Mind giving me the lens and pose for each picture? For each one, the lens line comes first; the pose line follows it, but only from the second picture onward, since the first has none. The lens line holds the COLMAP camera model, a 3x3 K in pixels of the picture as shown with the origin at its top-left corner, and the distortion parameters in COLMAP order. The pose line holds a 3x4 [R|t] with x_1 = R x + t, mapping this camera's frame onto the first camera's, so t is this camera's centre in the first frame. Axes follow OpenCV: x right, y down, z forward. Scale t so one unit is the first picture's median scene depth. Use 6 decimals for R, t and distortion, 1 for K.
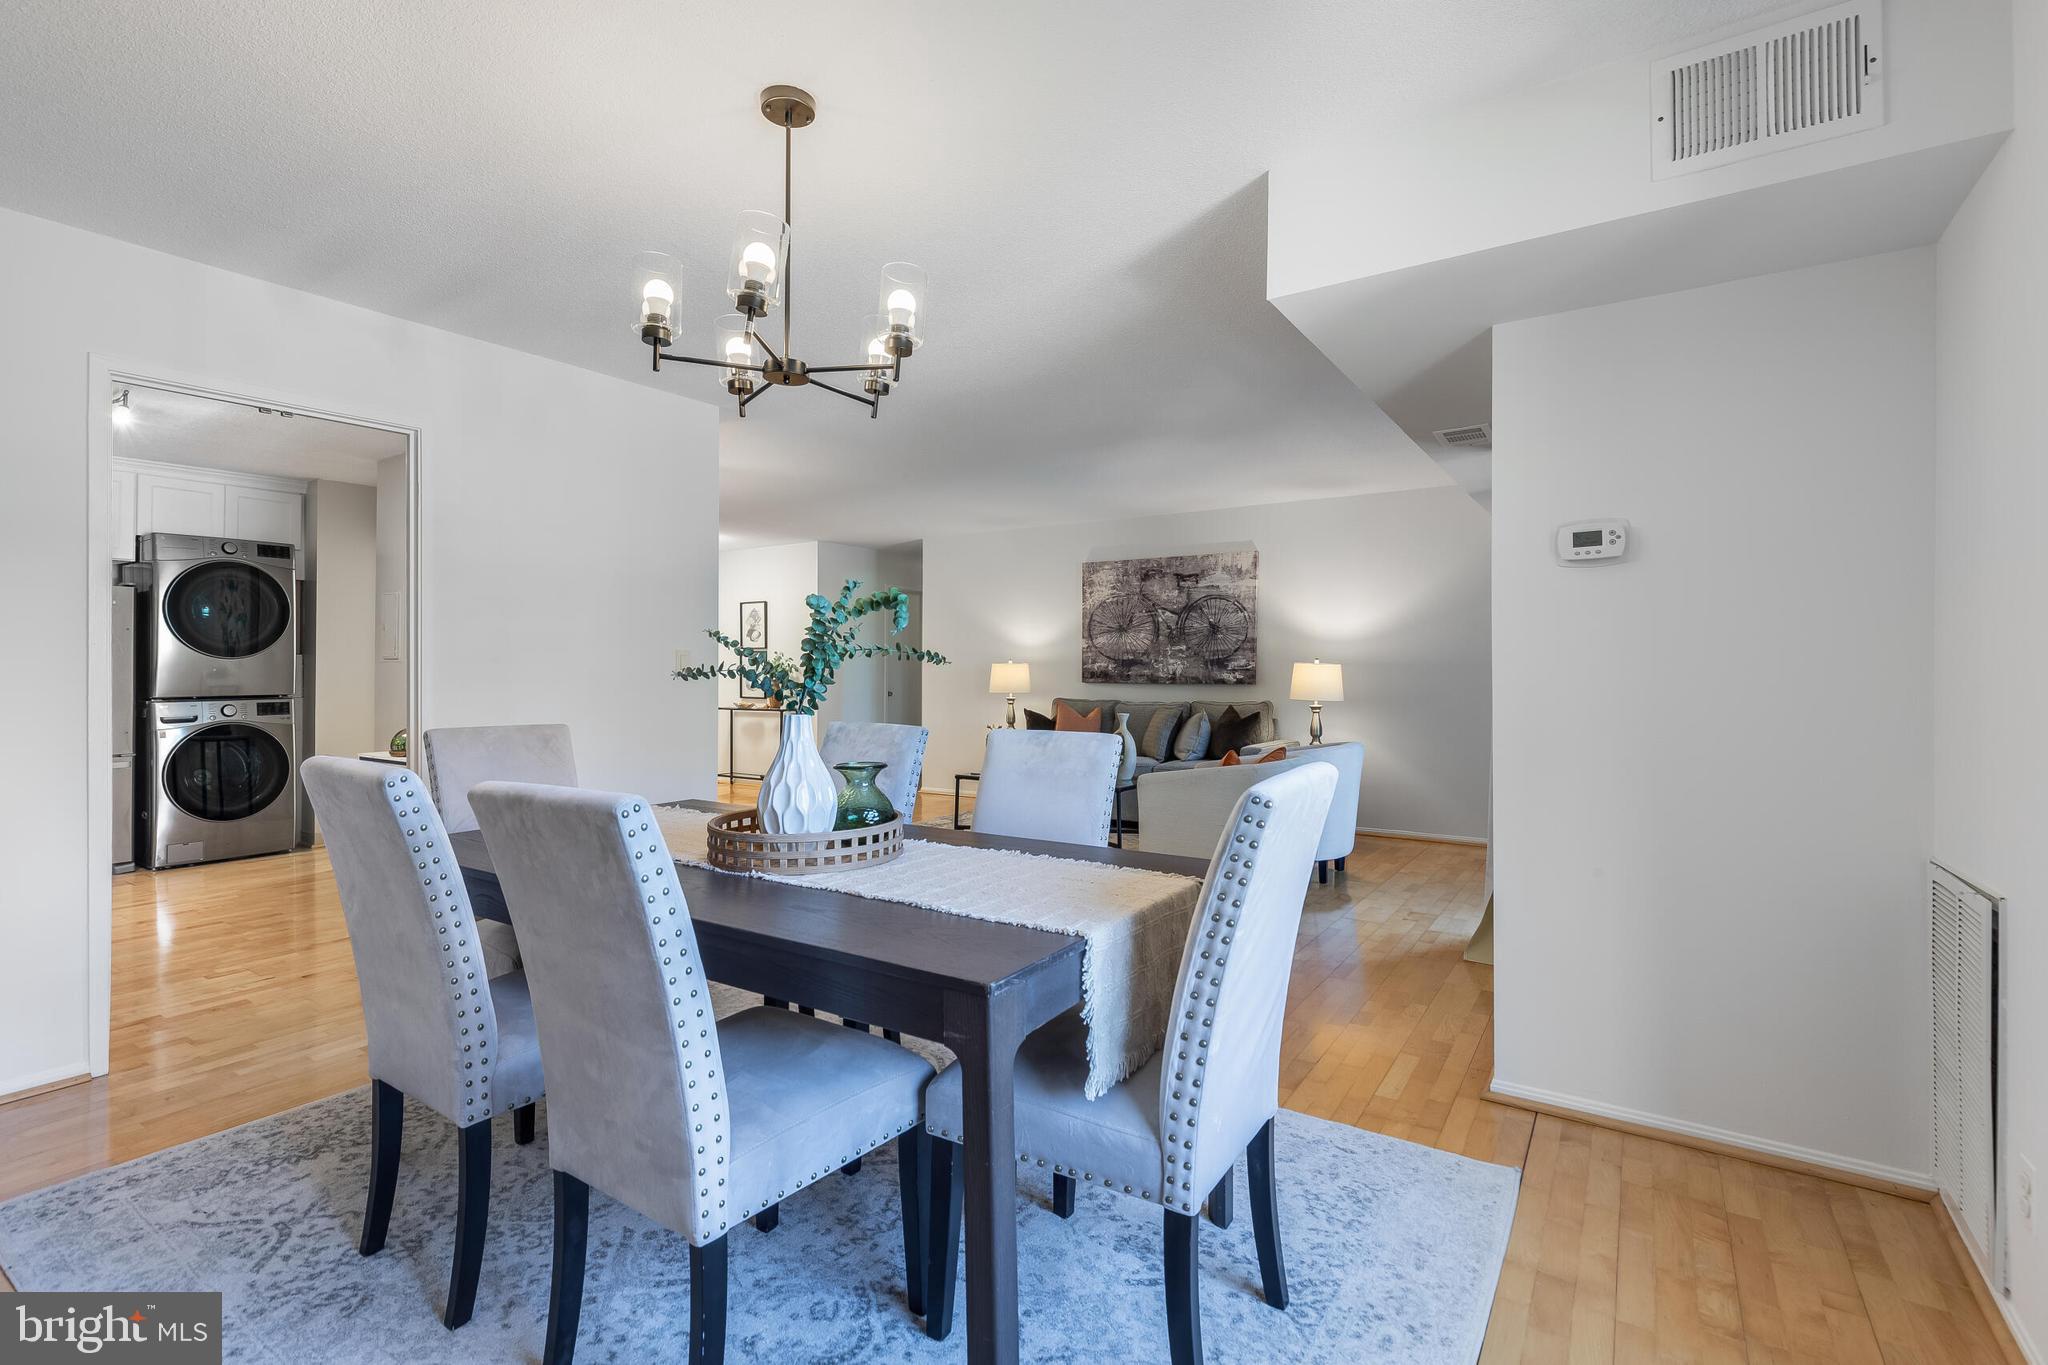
lens RADIAL K [[924.1, 0, 1021.3], [0, 924.1, 666.8], [0, 0, 1]] dist [0.004599, -0.000682]
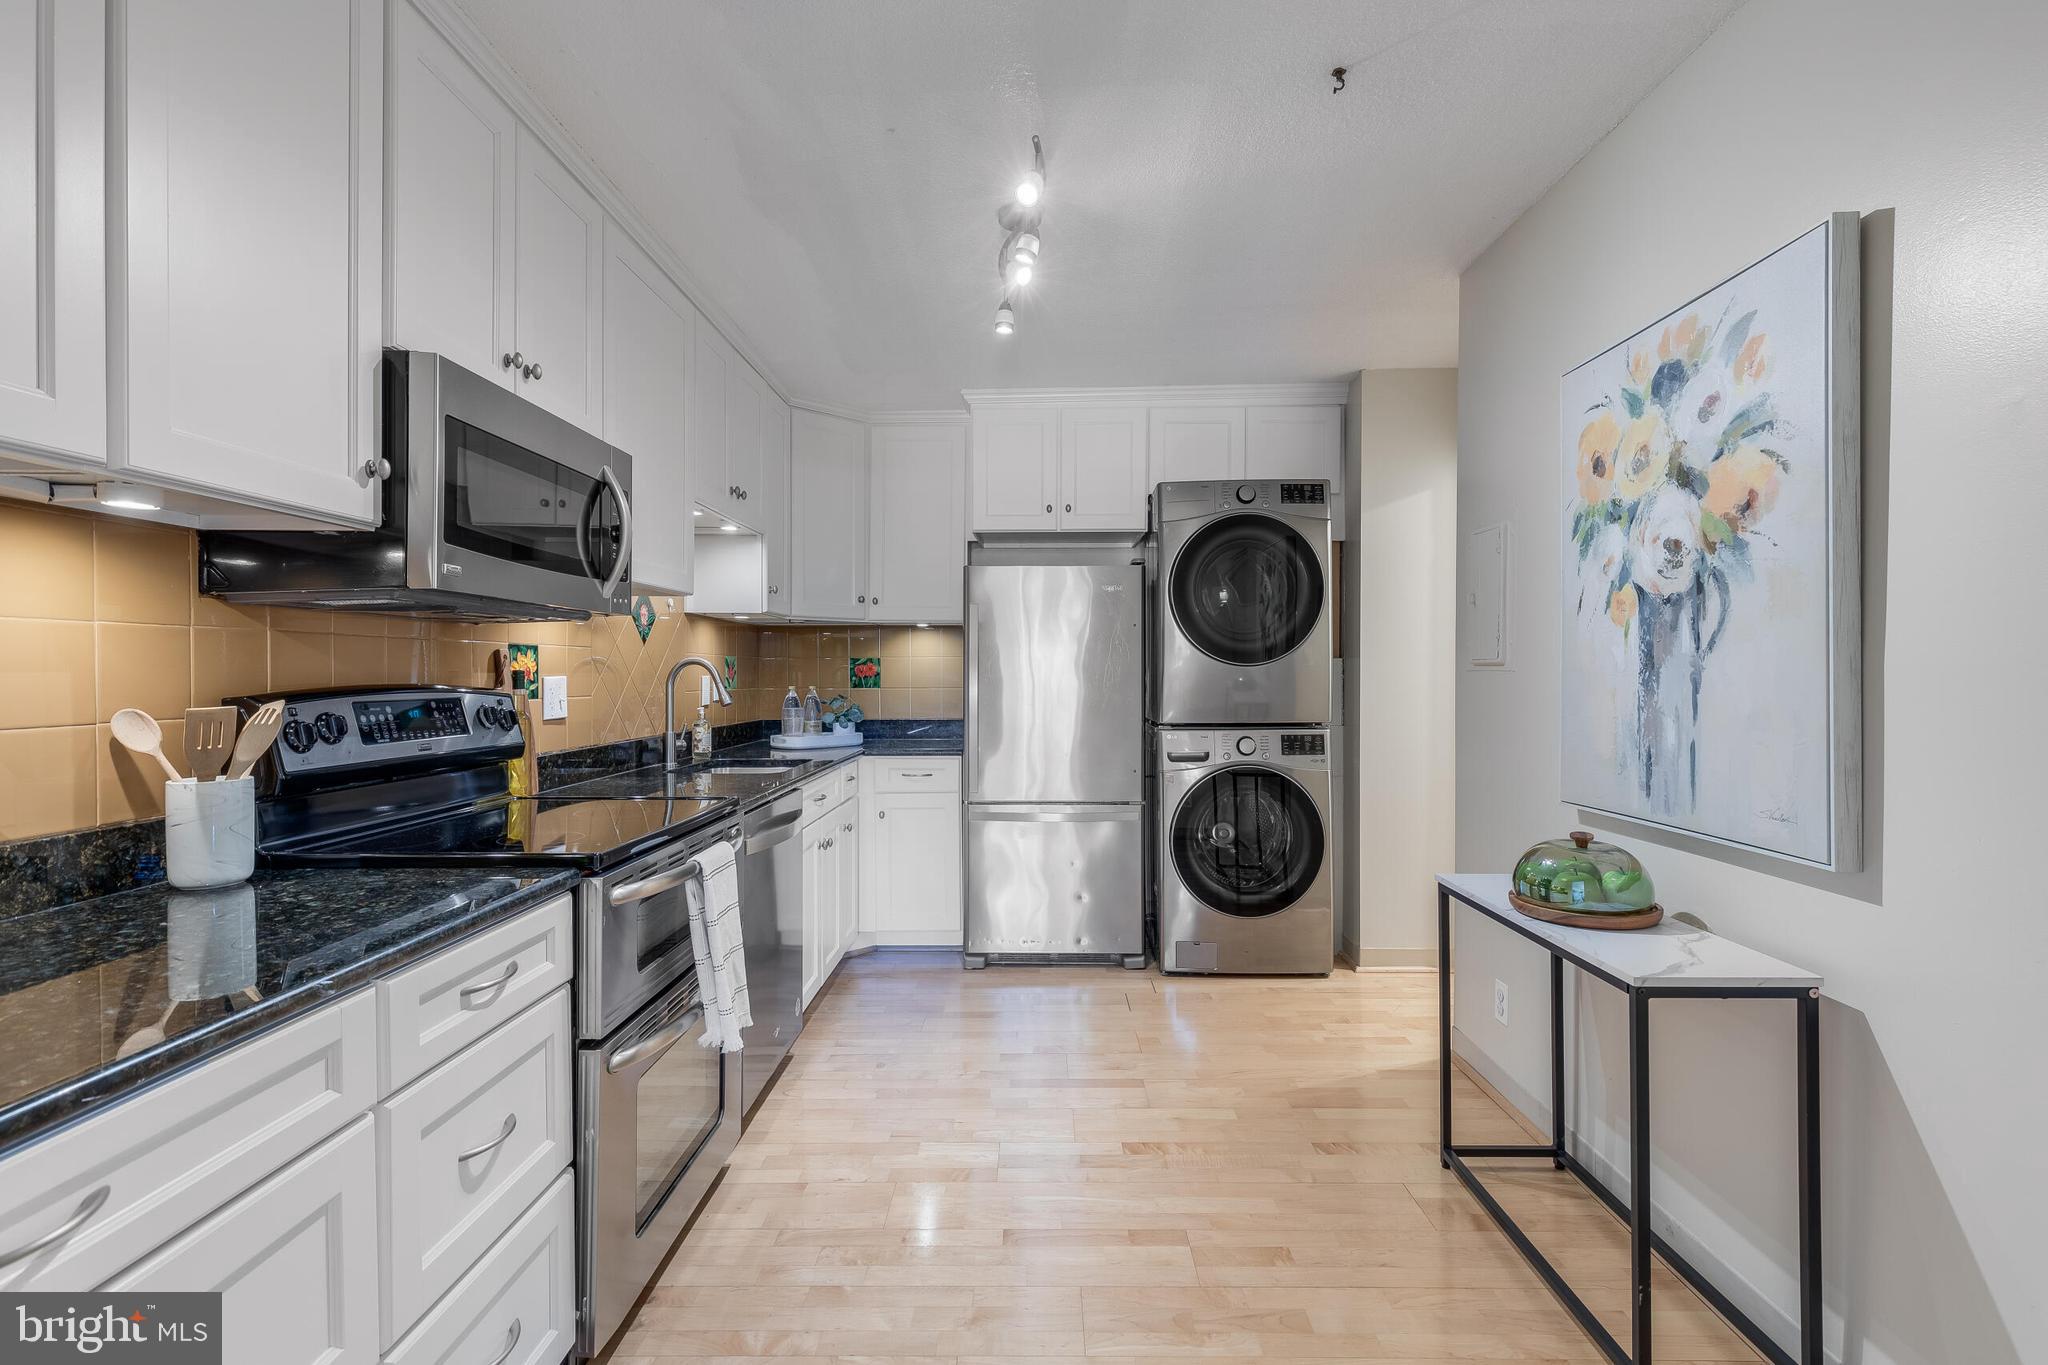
lens RADIAL K [[924.1, 0, 1016.3], [0, 924.1, 683.5], [0, 0, 1]] dist [0.004599, -0.000682]
pose [[0.534735, 0.007336, -0.844988, -0.389375], [0.010332, 0.999831, 0.015218, -0.007803], [0.844957, -0.016868, 0.534569, 0.511794]]
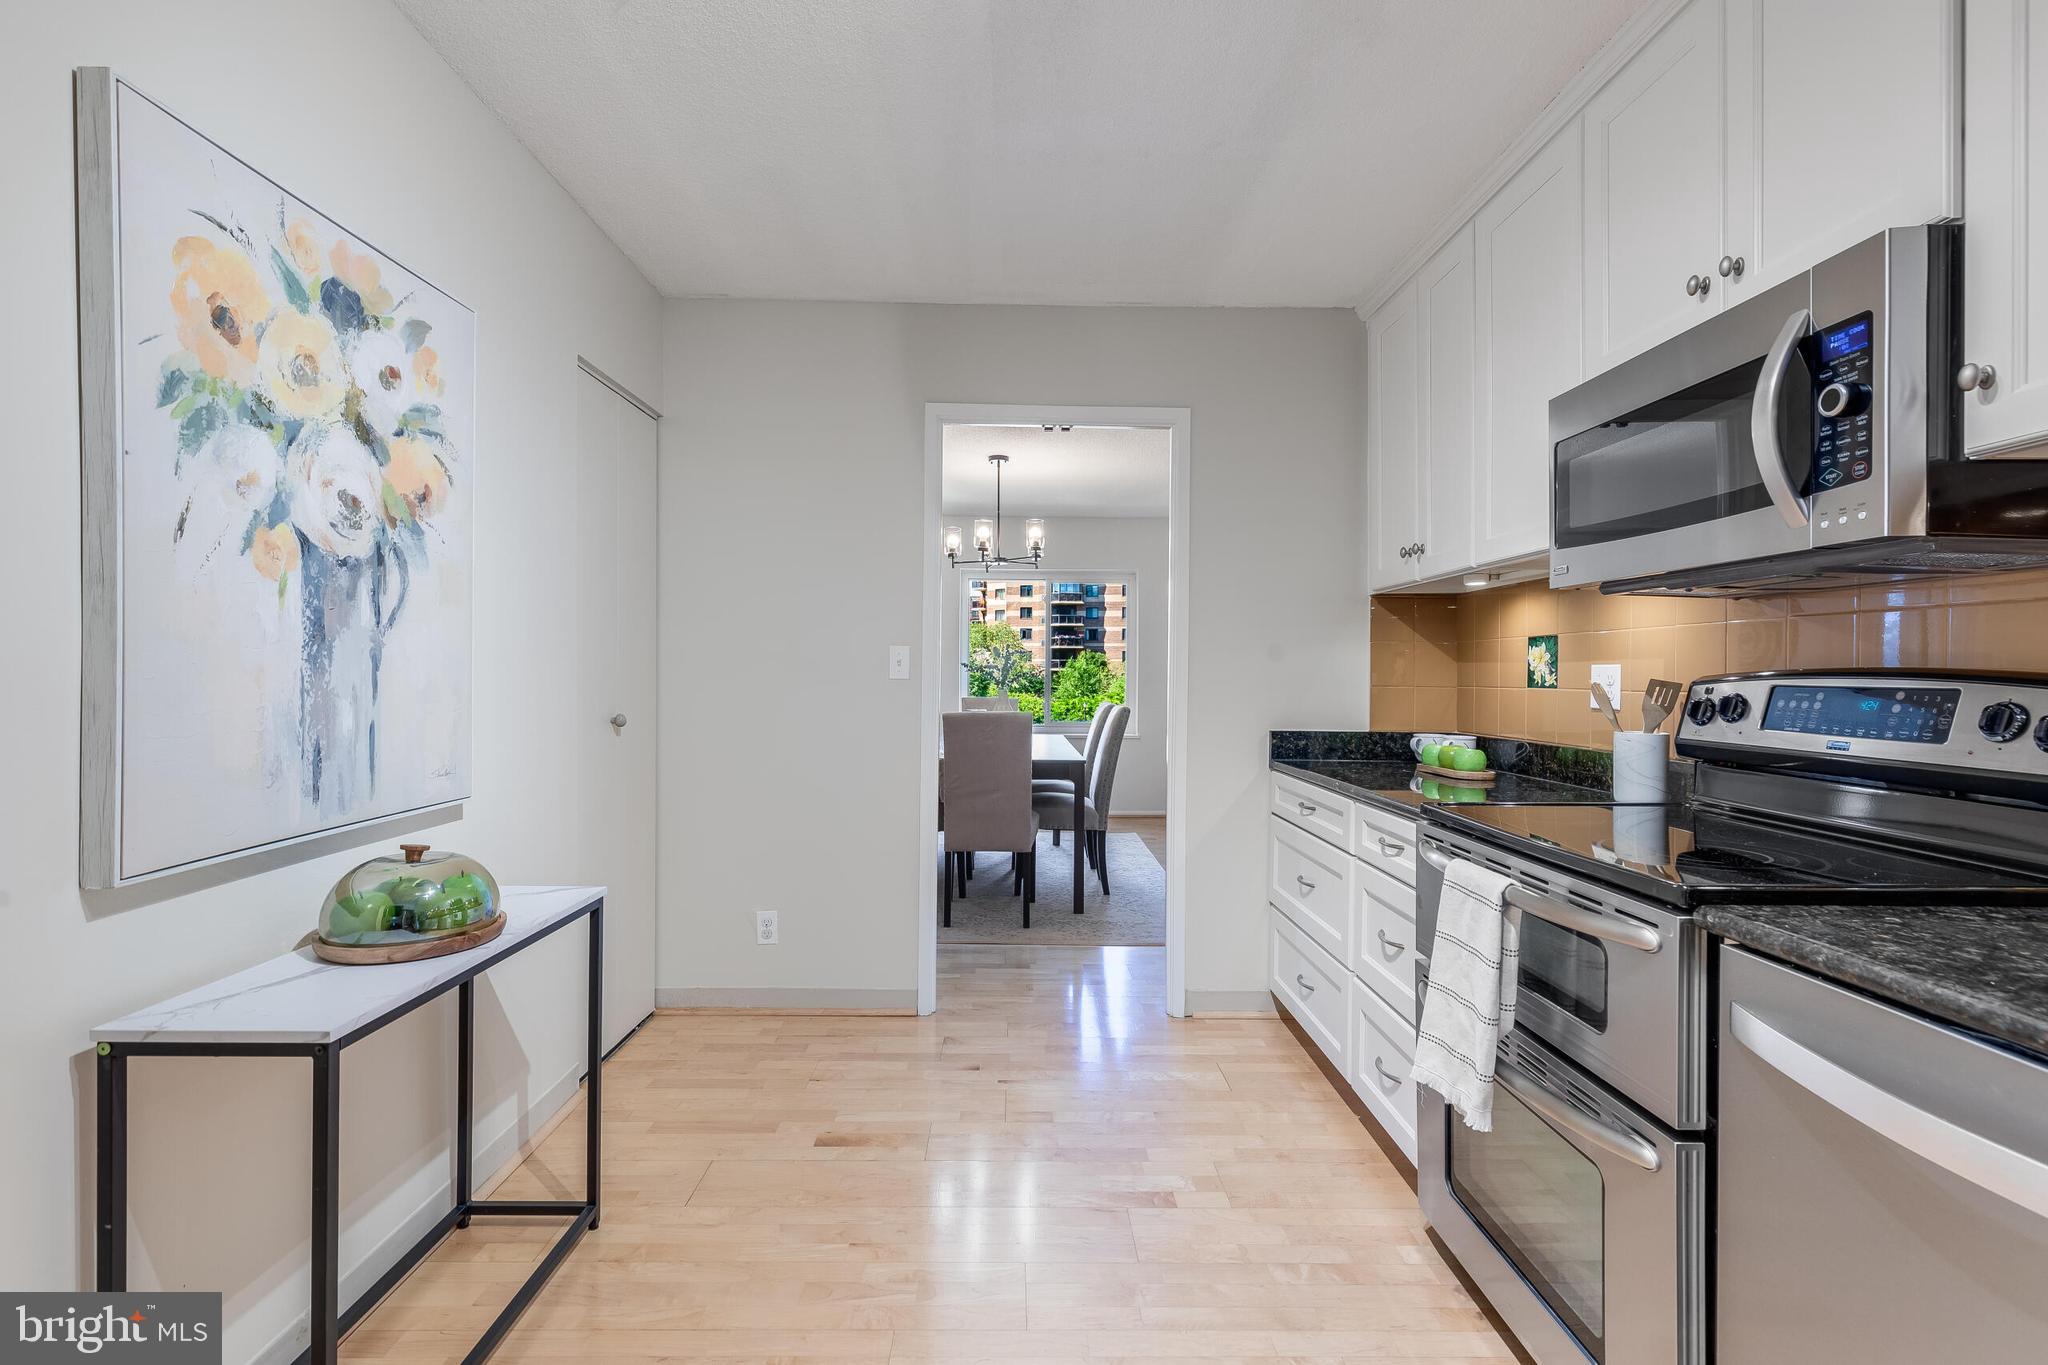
lens RADIAL K [[924.1, 0, 1020.0], [0, 924.1, 676.1], [0, 0, 1]] dist [0.004599, -0.000682]
pose [[-0.567110, -0.008667, 0.823596, -0.880482], [-0.014307, 0.999897, 0.000671, 0.001206], [-0.823518, -0.011403, -0.567176, 0.865354]]
